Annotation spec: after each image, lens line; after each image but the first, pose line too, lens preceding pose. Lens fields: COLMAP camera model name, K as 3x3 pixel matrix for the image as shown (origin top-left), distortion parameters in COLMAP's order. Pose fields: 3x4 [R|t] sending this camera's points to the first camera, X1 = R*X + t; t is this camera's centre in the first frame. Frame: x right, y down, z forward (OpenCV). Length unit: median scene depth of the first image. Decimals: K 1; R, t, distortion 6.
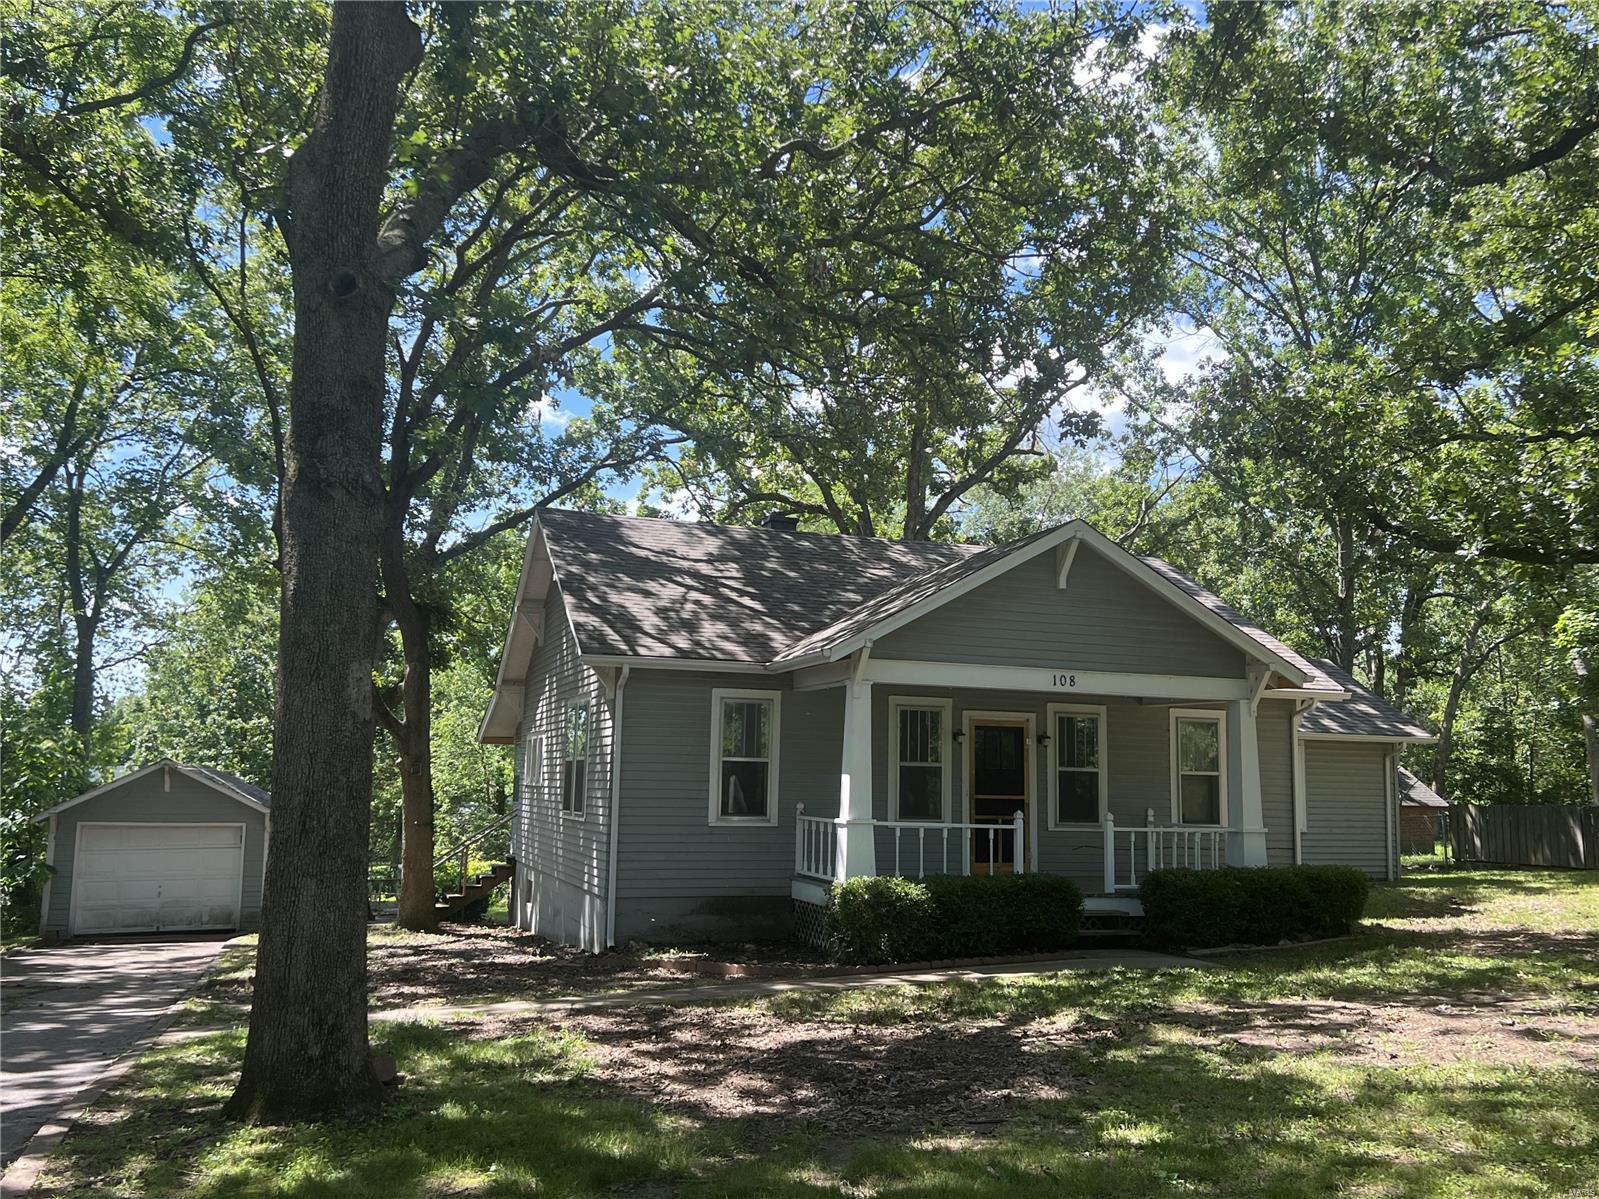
lens RADIAL K [[1393.5, 0, 788.4], [0, 1393.5, 599.4], [0, 0, 1]] dist [-0.001902, 0.001025]
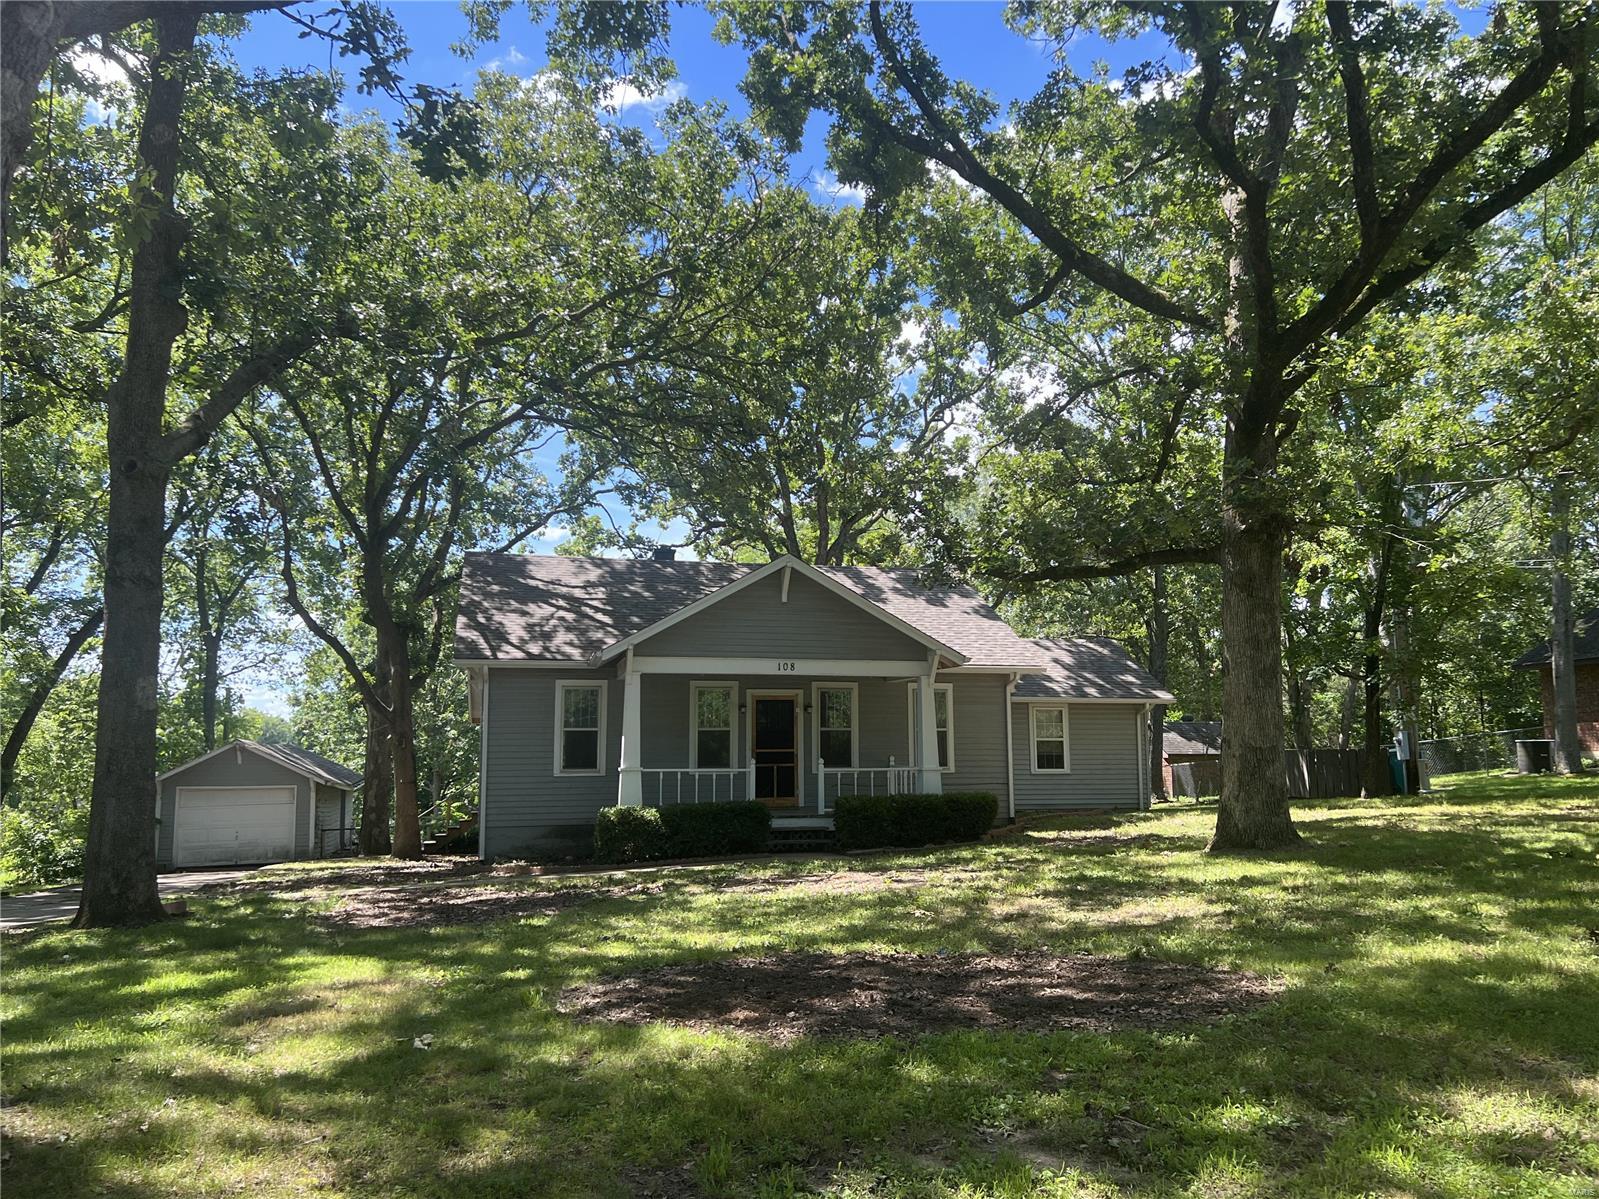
lens RADIAL K [[1214.1, 0, 809.9], [0, 1214.1, 603.2], [0, 0, 1]] dist [0.013815, 0.001269]
pose [[0.996544, -0.036725, -0.074502, 0.284536], [0.037520, 0.999253, 0.009301, -0.015693], [0.074105, -0.012064, 0.997177, -0.211601]]
